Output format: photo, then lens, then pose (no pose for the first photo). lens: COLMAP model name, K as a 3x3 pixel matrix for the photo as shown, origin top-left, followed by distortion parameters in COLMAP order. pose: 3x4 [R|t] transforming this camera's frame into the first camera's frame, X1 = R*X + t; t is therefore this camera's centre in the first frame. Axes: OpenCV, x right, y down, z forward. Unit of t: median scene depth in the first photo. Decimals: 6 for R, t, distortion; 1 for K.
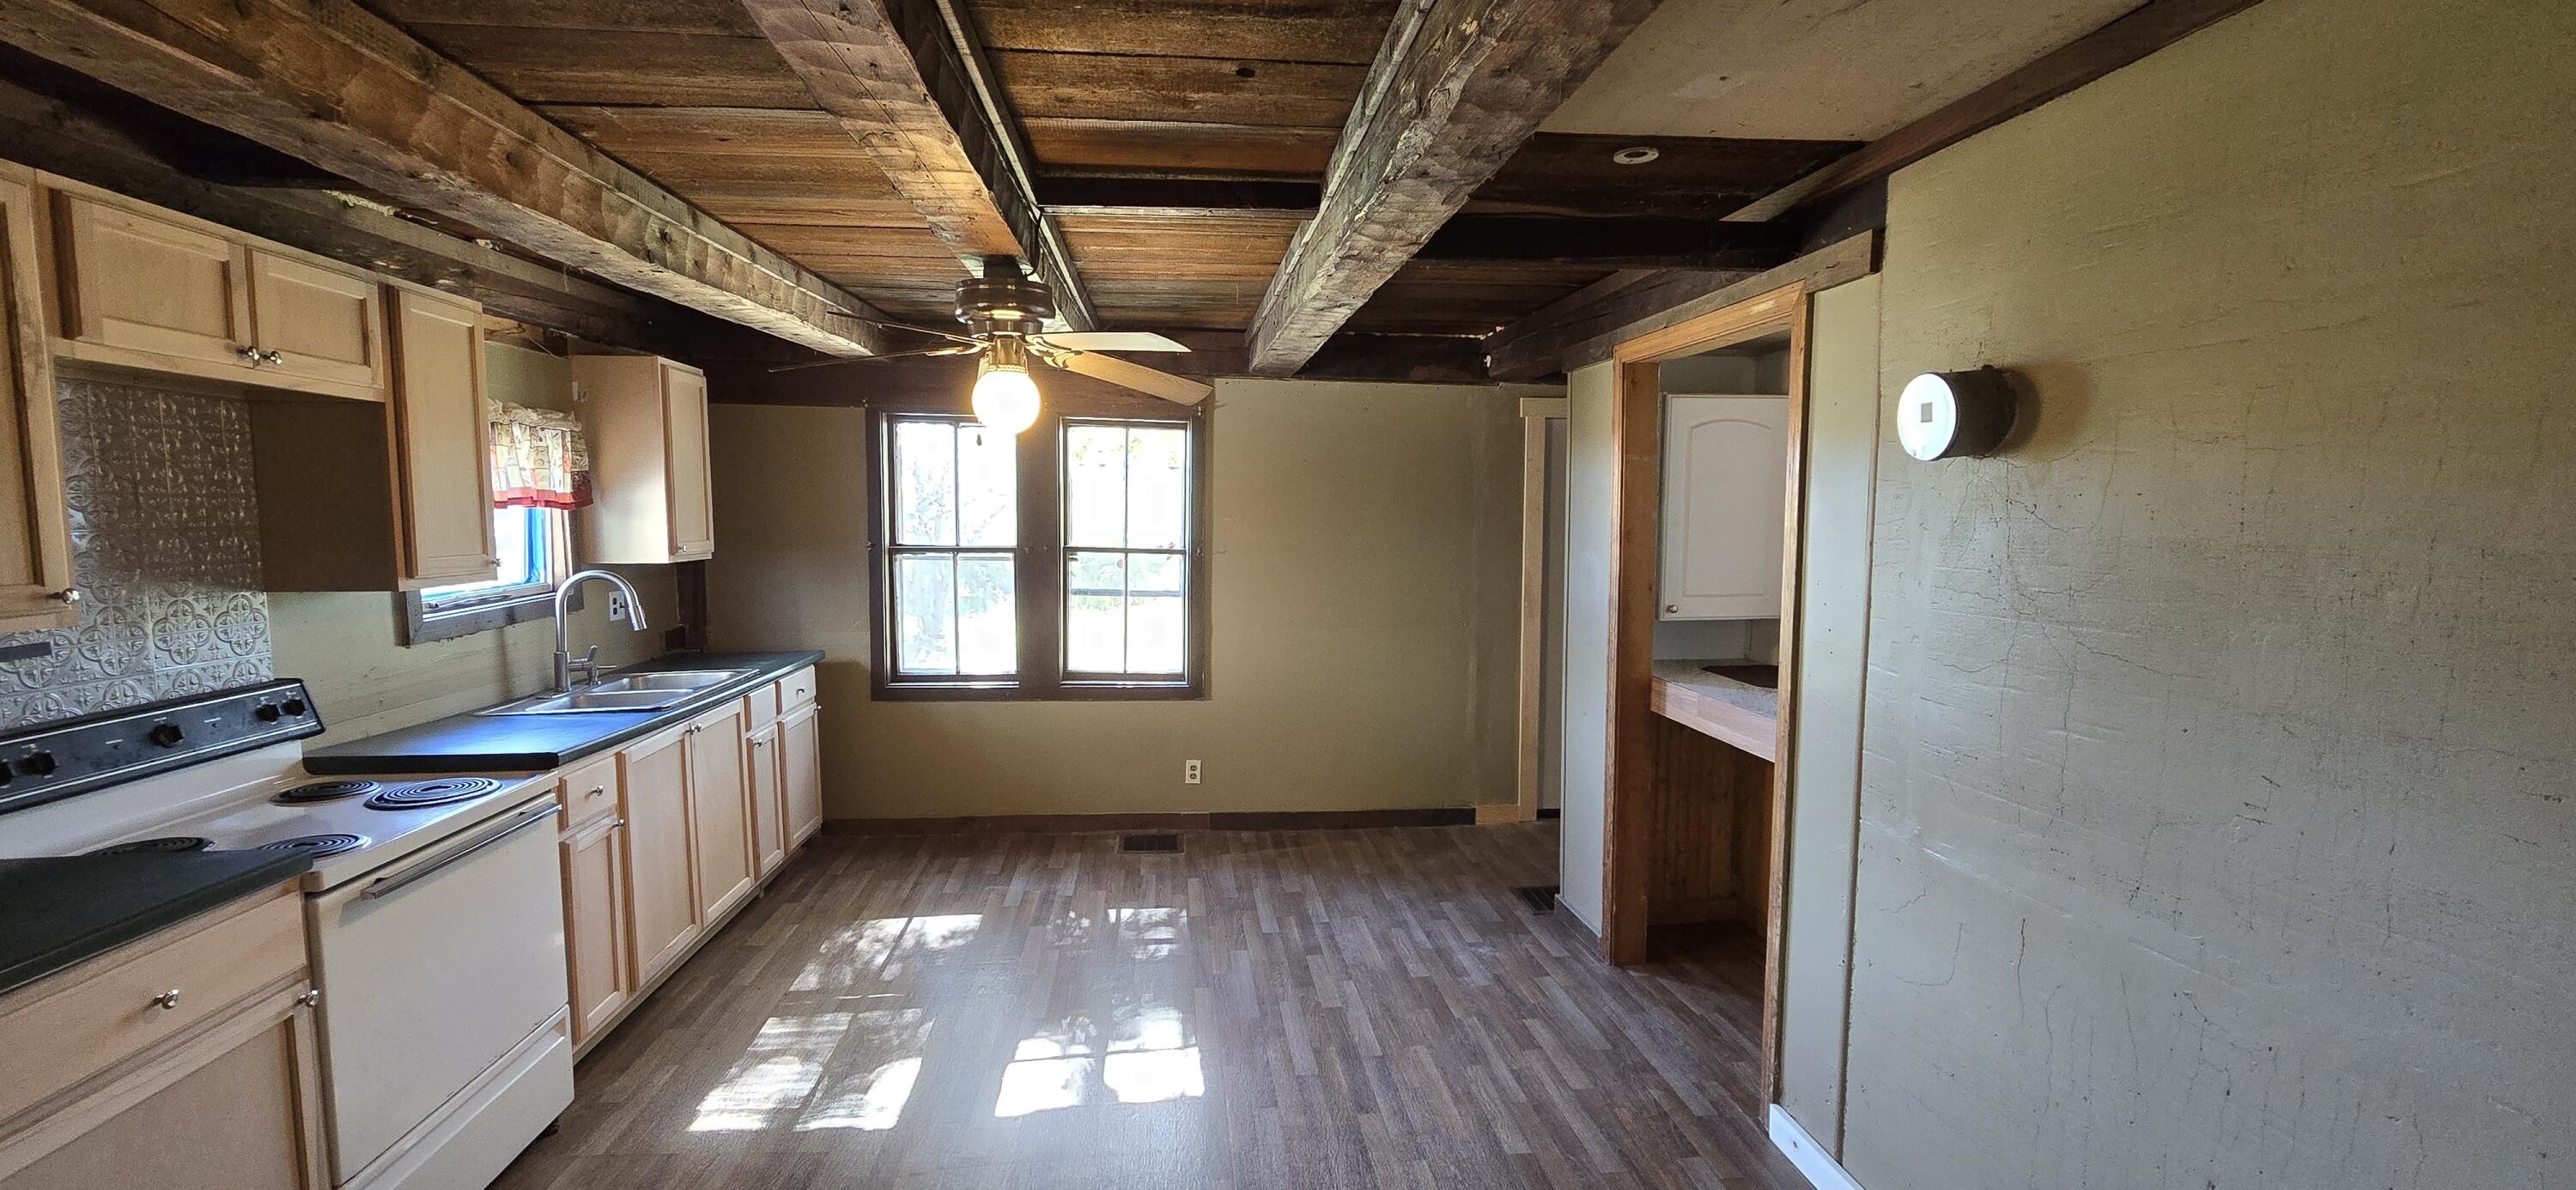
lens RADIAL K [[1041.2, 0, 1286.3], [0, 1041.2, 601.7], [0, 0, 1]] dist [-0.006830, 0.000391]
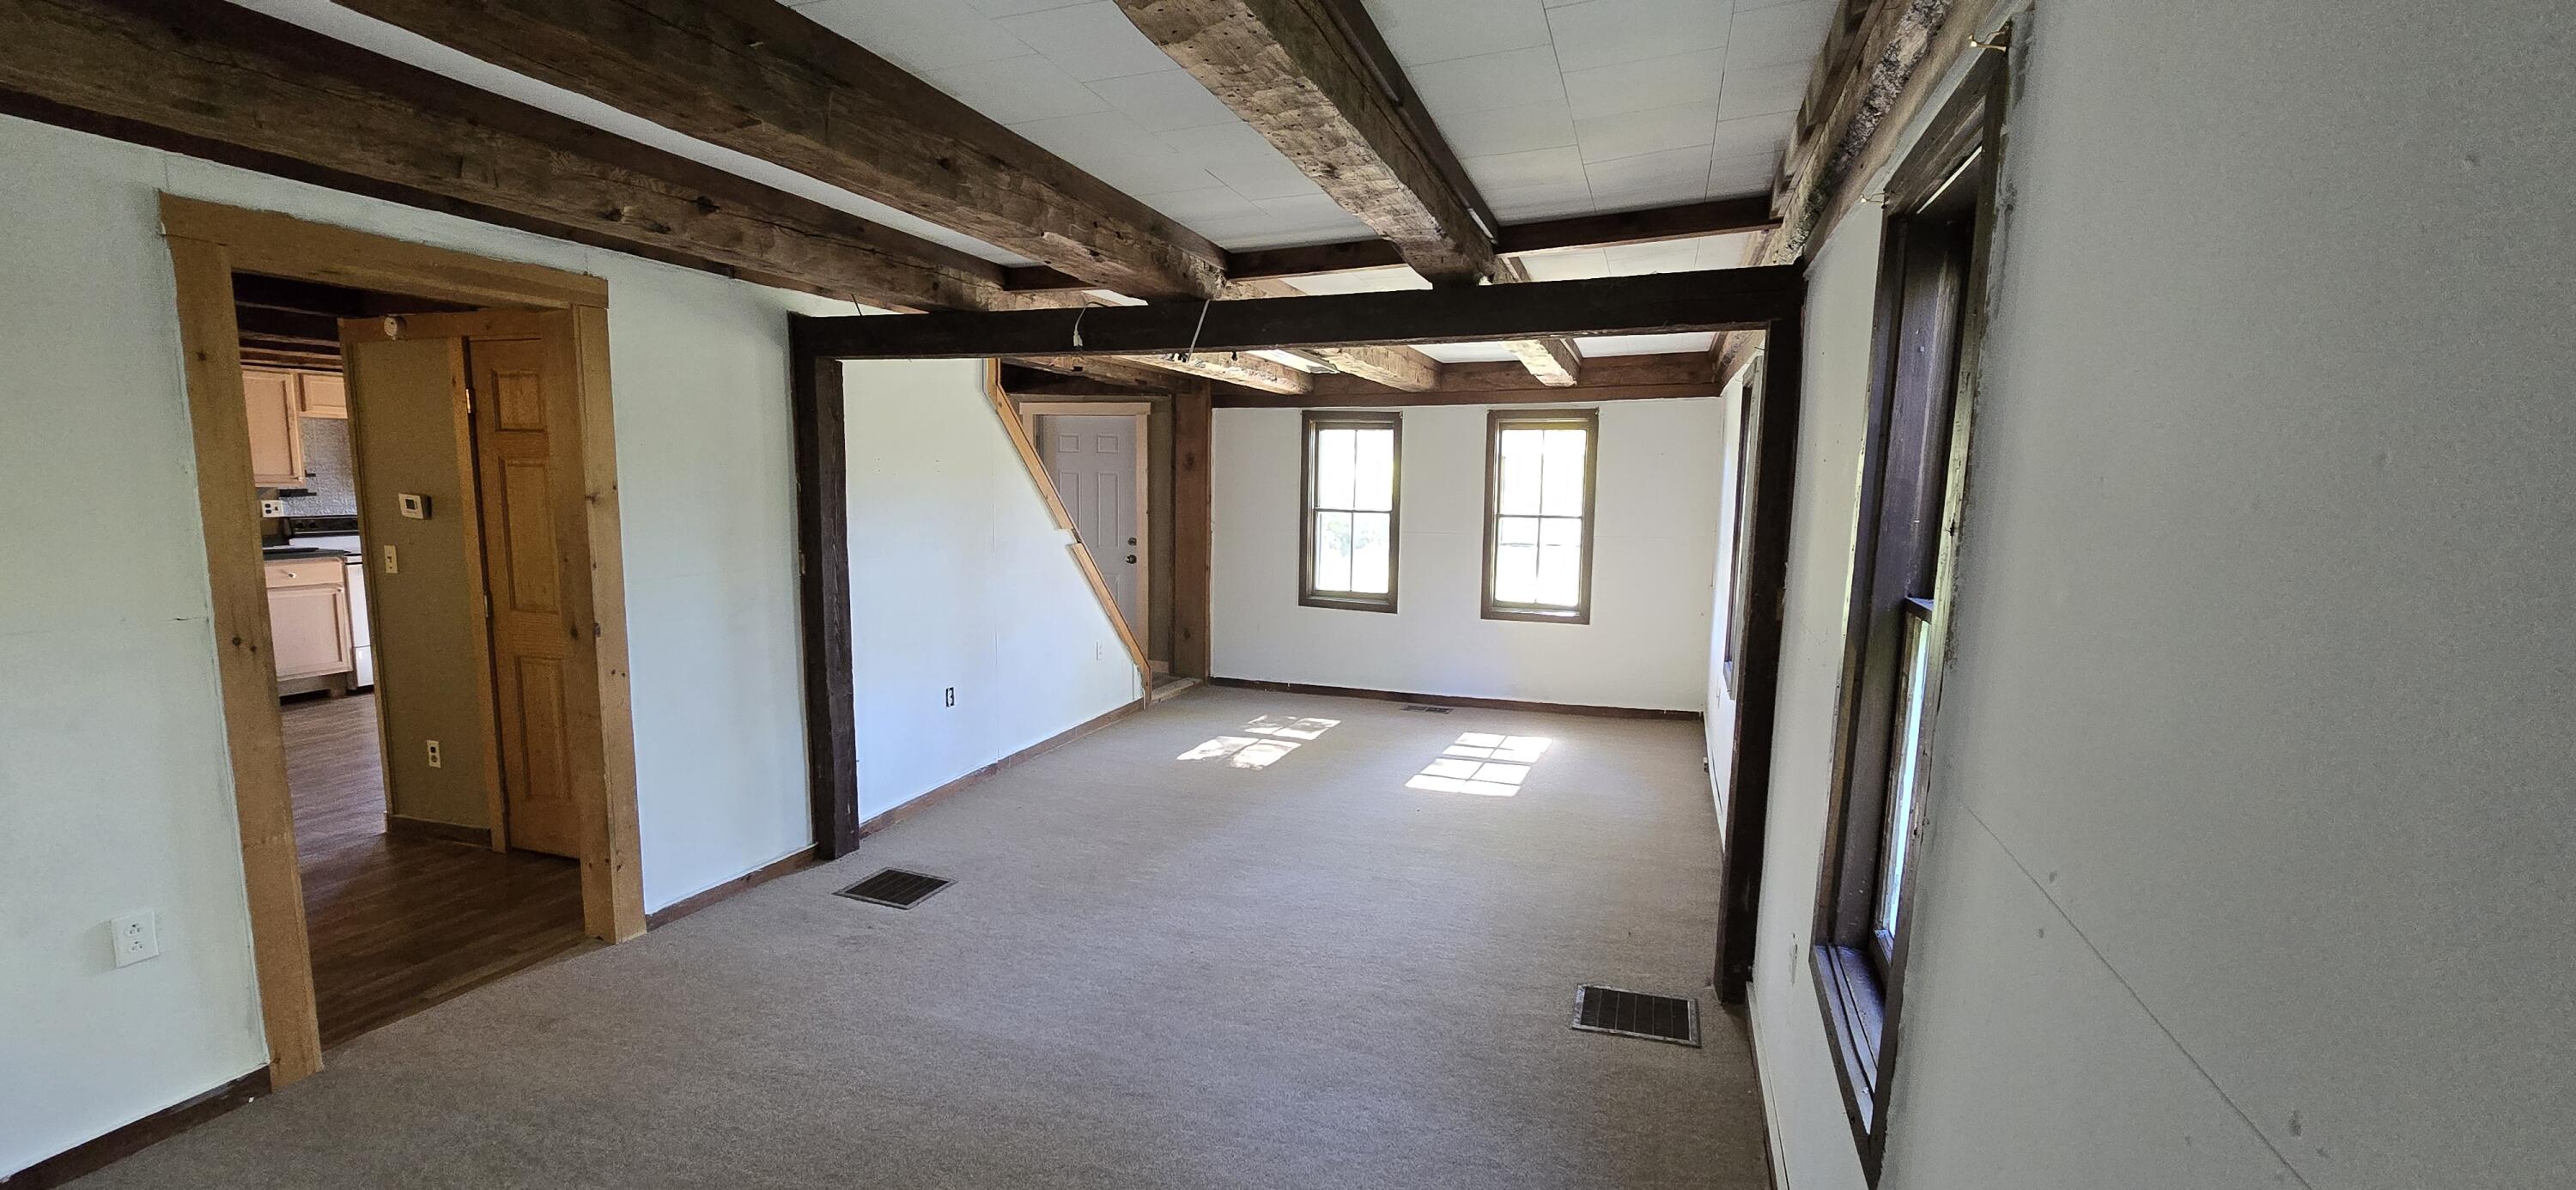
lens RADIAL K [[1041.2, 0, 1274.3], [0, 1041.2, 607.1], [0, 0, 1]] dist [-0.006830, 0.000391]
pose [[0.893036, 0.079776, -0.442857, 2.063819], [-0.060278, 0.996498, 0.057957, 0.015190], [0.445930, -0.025063, 0.894717, -0.459650]]
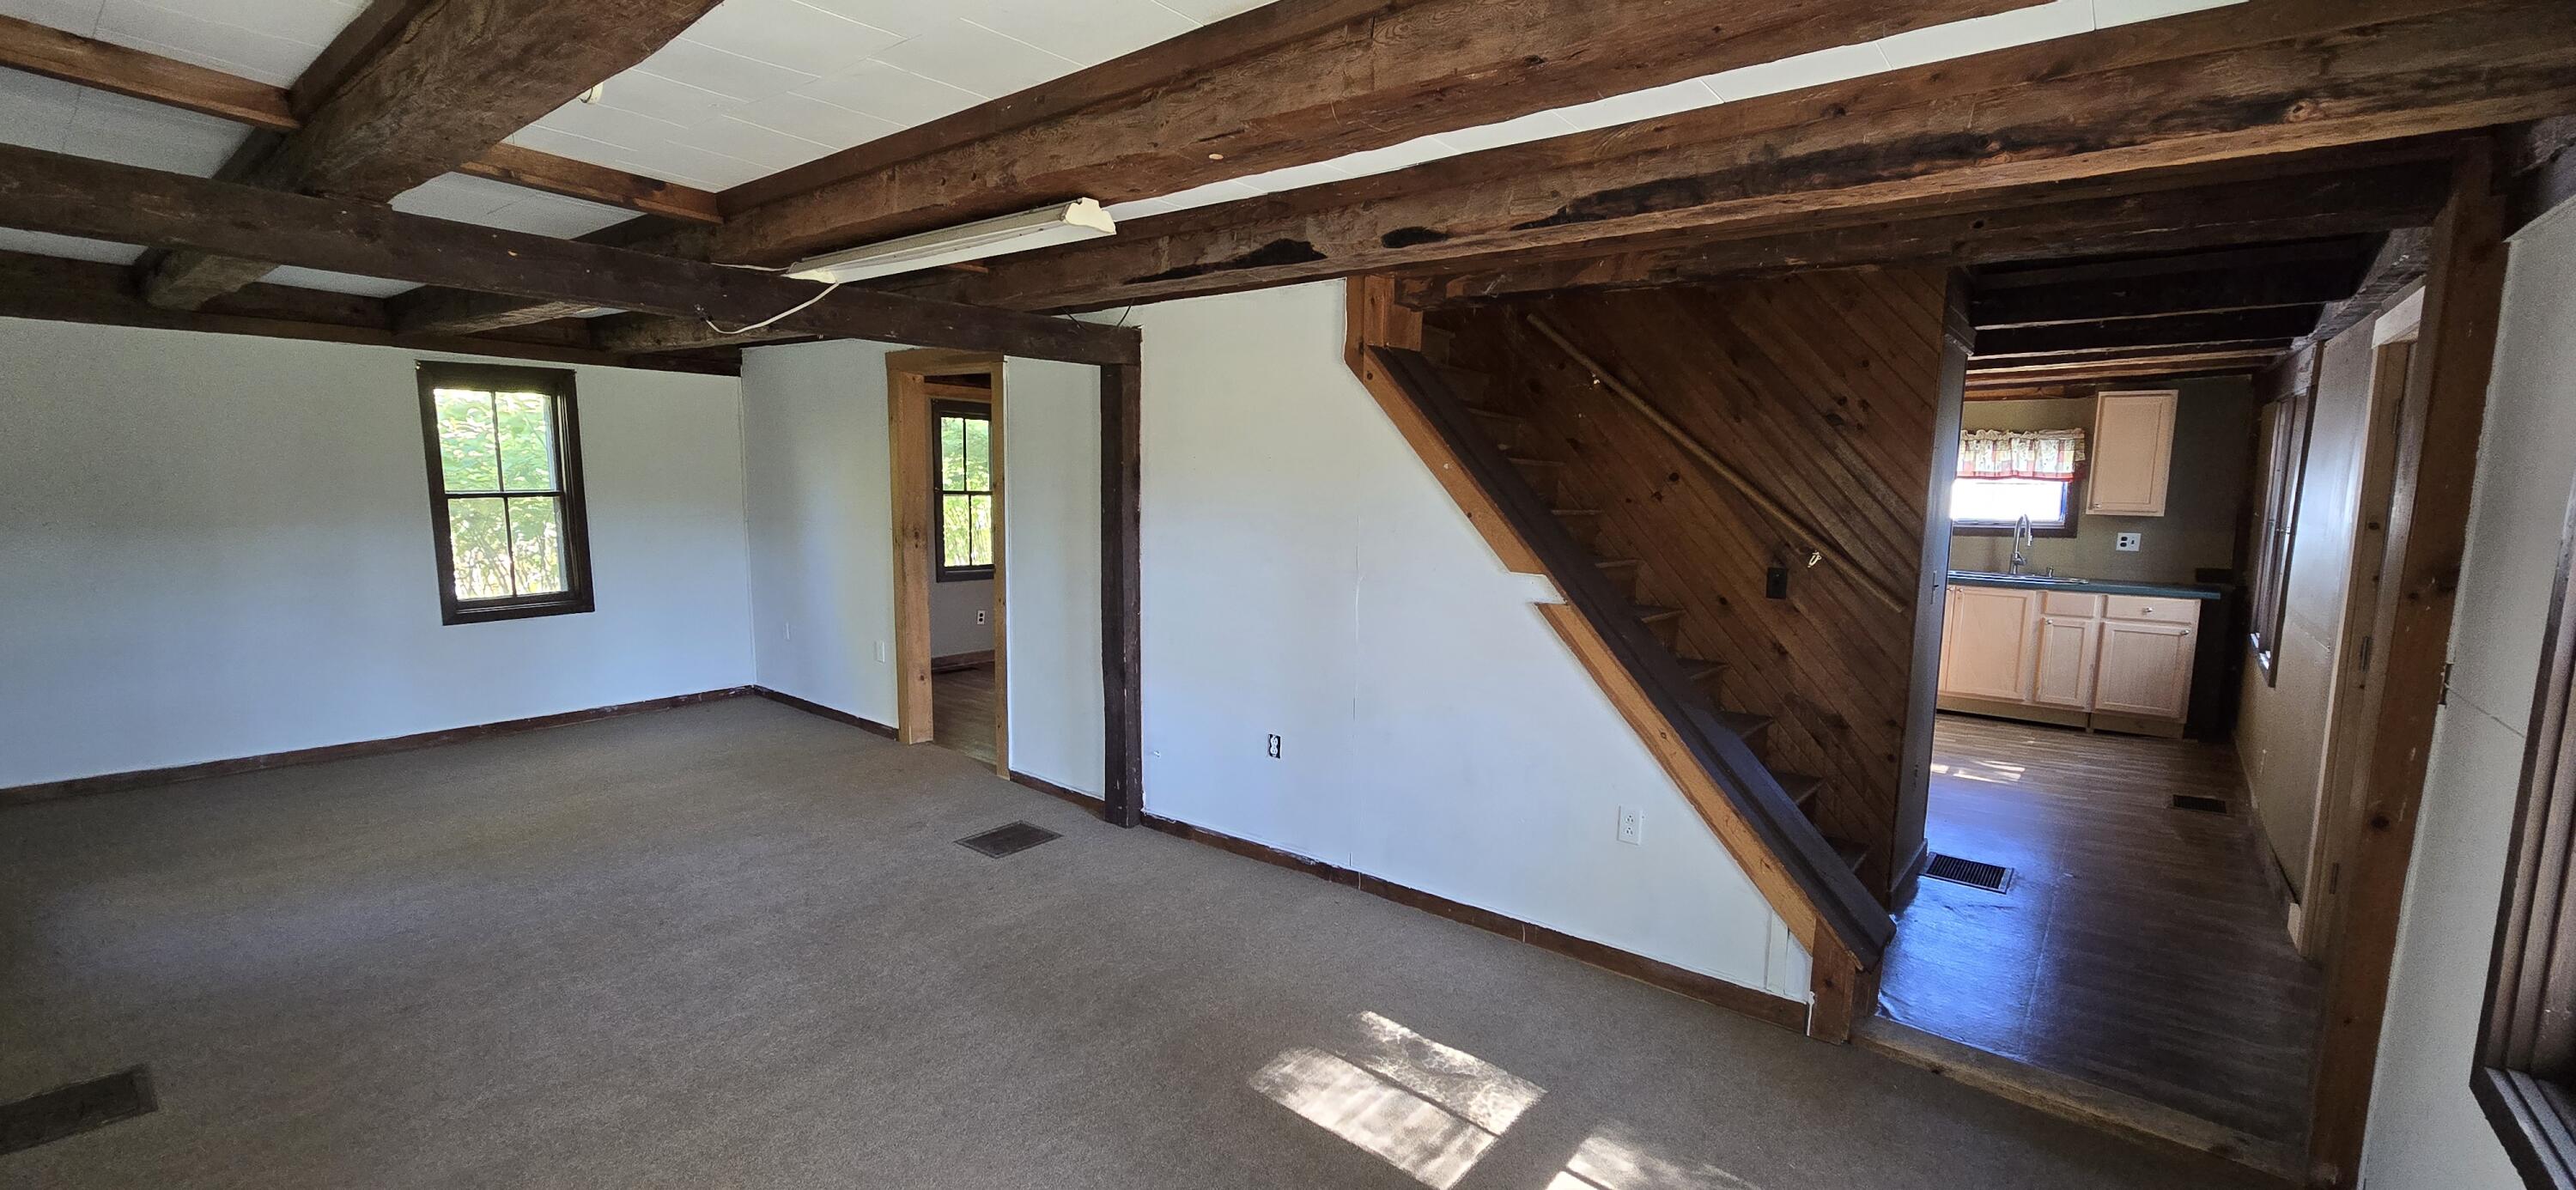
lens RADIAL K [[1041.2, 0, 1297.8], [0, 1041.2, 604.2], [0, 0, 1]] dist [-0.006830, 0.000391]
pose [[-0.700743, 0.084001, -0.708451, 1.832738], [-0.074454, 0.979010, 0.189726, -0.143385], [0.709518, 0.185696, -0.679781, 1.525408]]
